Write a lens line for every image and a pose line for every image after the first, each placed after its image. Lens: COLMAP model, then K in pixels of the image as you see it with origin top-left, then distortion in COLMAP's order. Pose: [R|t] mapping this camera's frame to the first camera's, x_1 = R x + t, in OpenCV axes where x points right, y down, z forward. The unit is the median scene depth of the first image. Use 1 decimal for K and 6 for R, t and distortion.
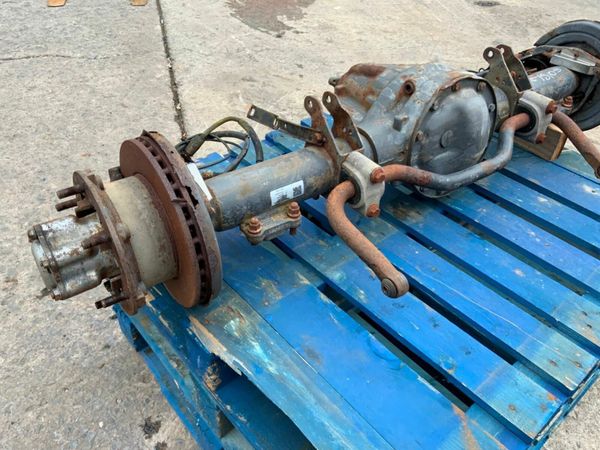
lens RADIAL K [[504.3, 0, 302.2], [0, 504.3, 225.3], [0, 0, 1]] dist [0.062500, -0.117766]
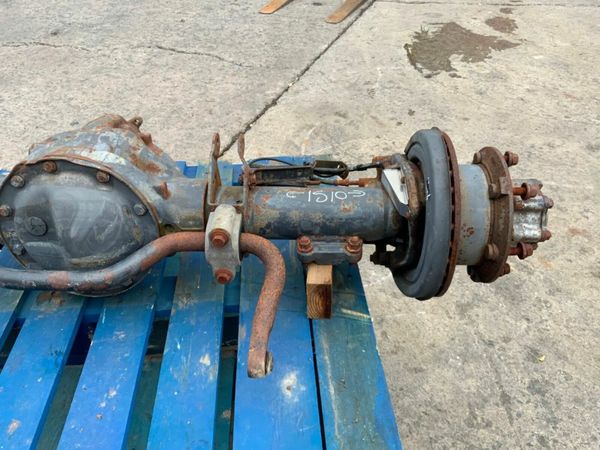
lens RADIAL K [[504.3, 0, 299.1], [0, 504.3, 225.3], [0, 0, 1]] dist [0.062500, -0.117766]
pose [[0.793458, 0.331143, -0.510656, 0.394353], [-0.345697, 0.935757, 0.069663, -0.143610], [0.500918, 0.121258, 0.856958, 0.204588]]
